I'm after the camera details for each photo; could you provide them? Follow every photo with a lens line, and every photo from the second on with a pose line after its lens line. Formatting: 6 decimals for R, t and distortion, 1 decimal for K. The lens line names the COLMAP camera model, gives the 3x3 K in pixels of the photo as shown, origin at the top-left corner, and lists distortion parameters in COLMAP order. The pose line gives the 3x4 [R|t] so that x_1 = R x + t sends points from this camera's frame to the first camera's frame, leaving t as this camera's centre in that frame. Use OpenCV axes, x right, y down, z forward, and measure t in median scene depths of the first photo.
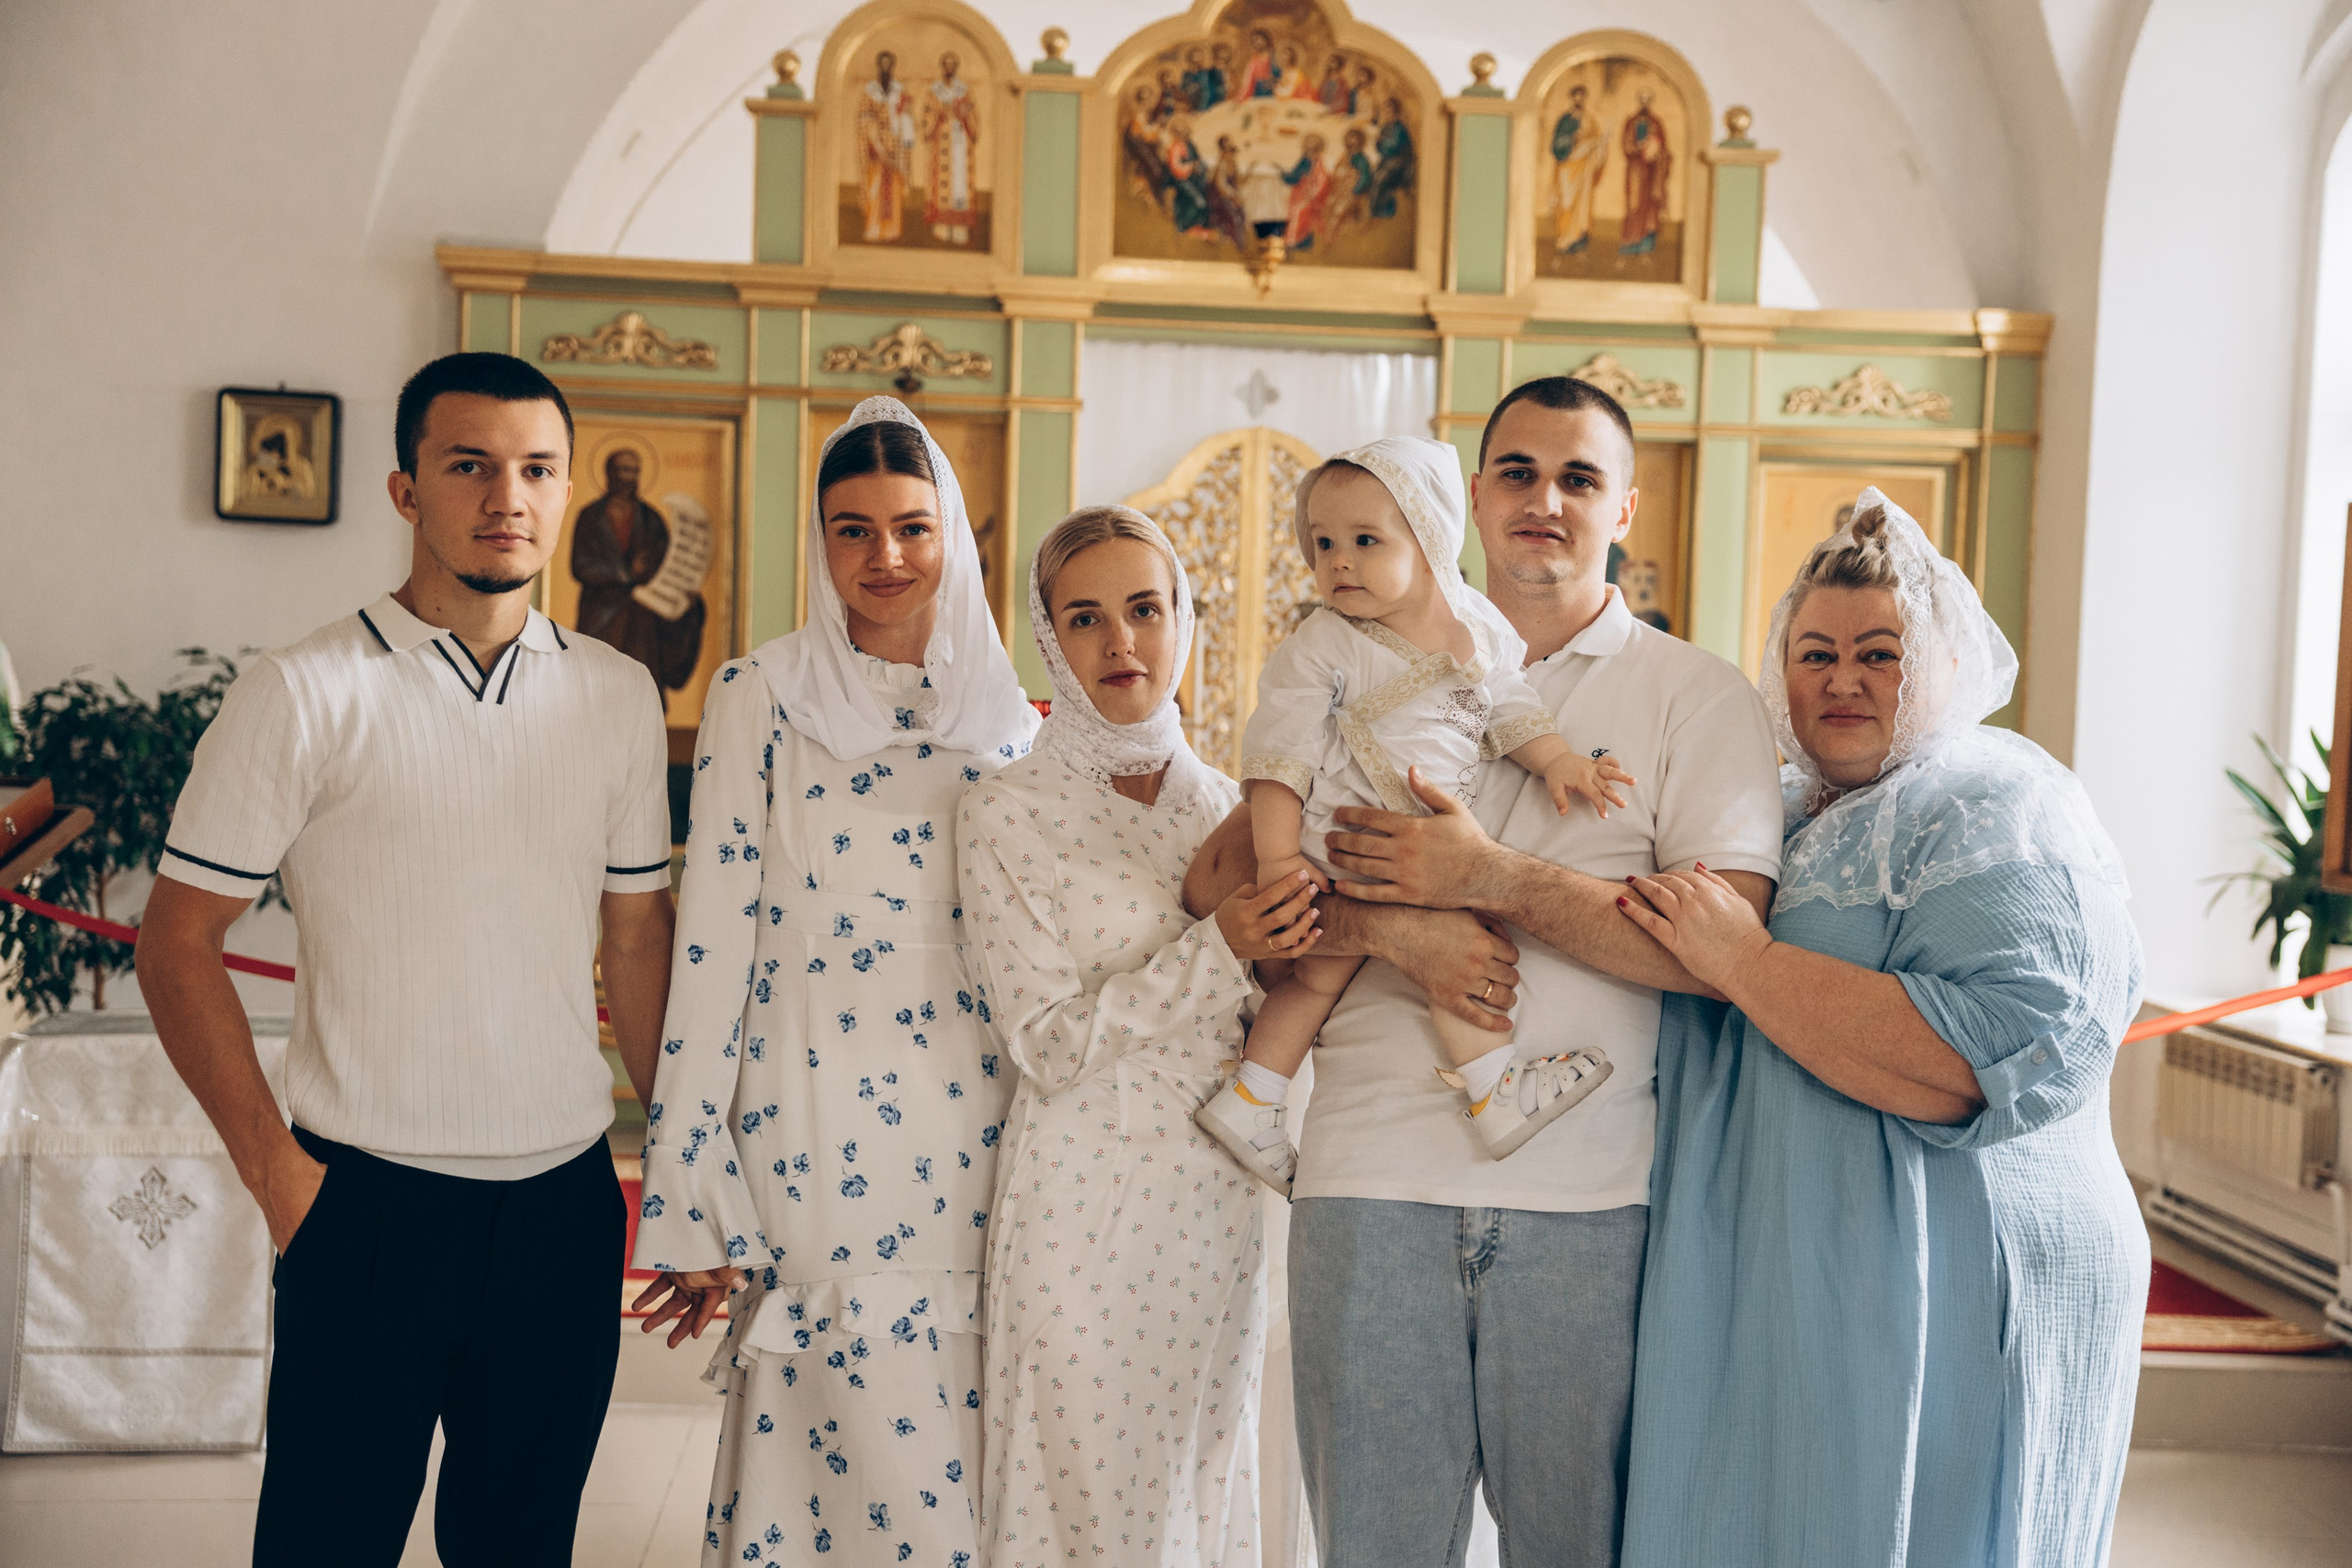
lens RADIAL K [[3066.4, 0, 1176.0], [0, 3066.4, 784.0], [0, 0, 1]] dist [0.143786, 0.033409]
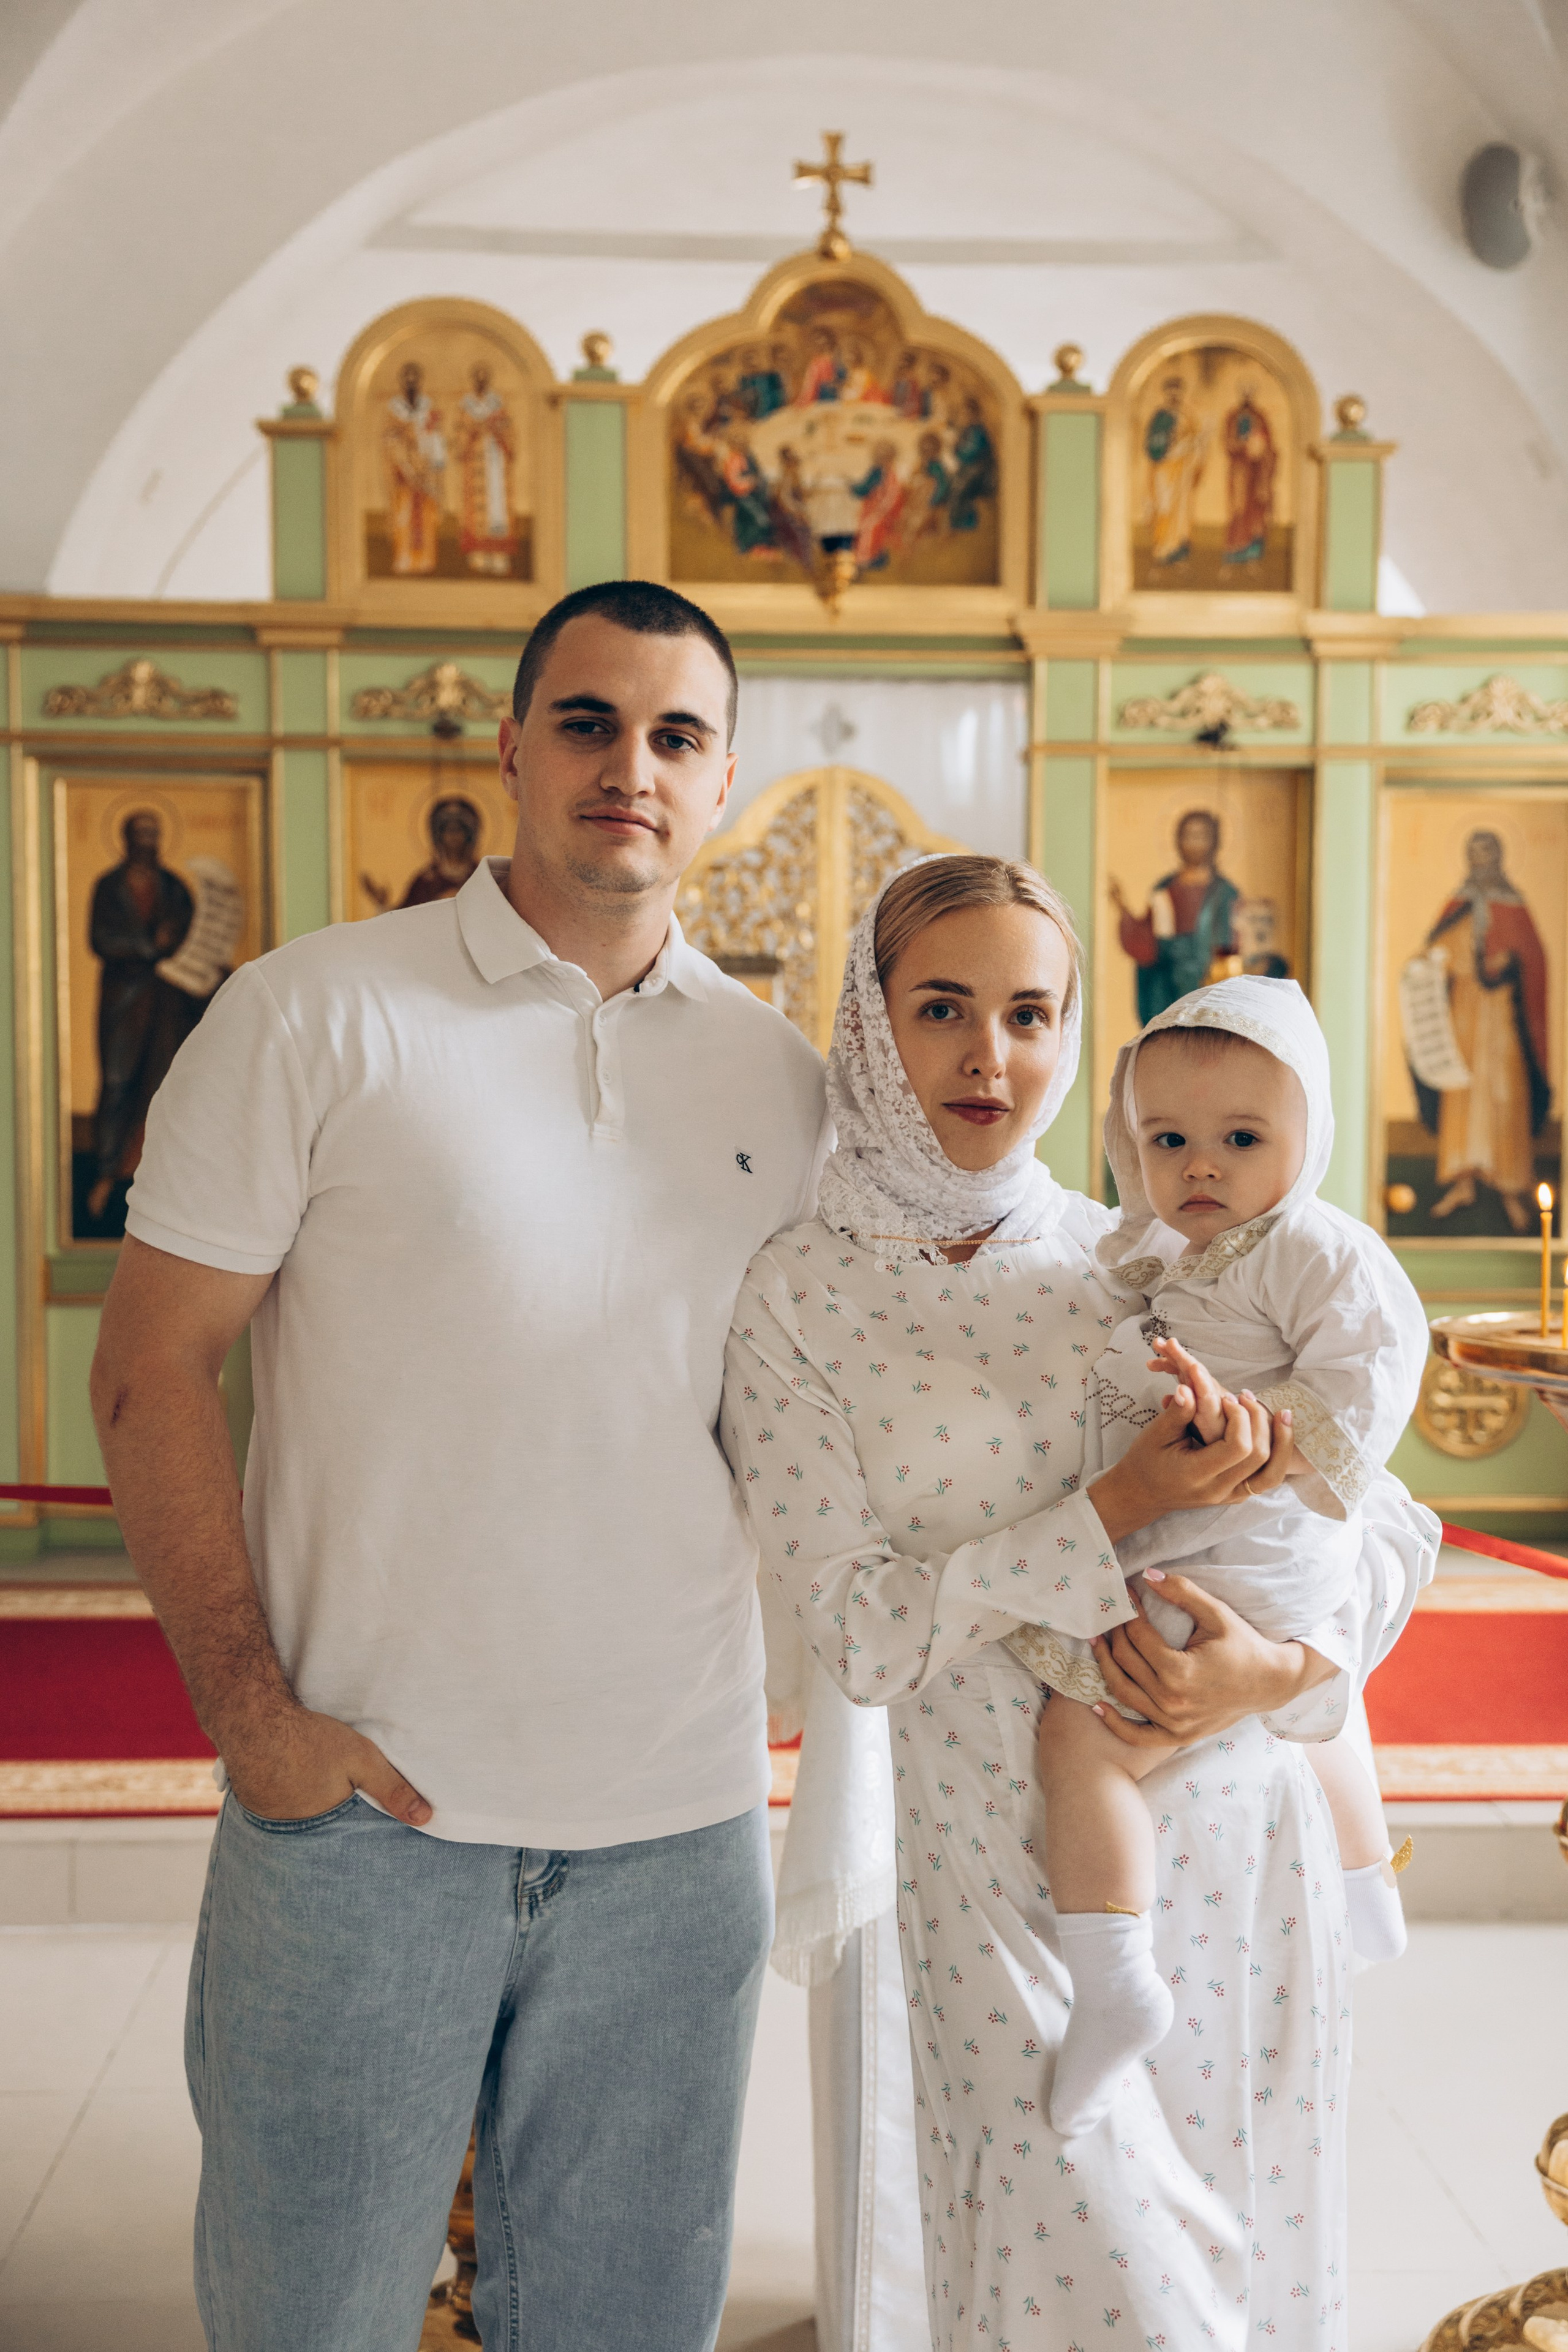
lens RADIAL K [[2597.0, 0, 784.0], [0, 2597.0, 1176.0], [0, 0, 1]] dist [0.069135, 0.028553]
pose [[0.999395, -0.029936, -0.017677, 0.022116], [0.030249, 0.999386, 0.017698, -0.008122], [0.017137, -0.018222, 0.999687, 0.224690]]
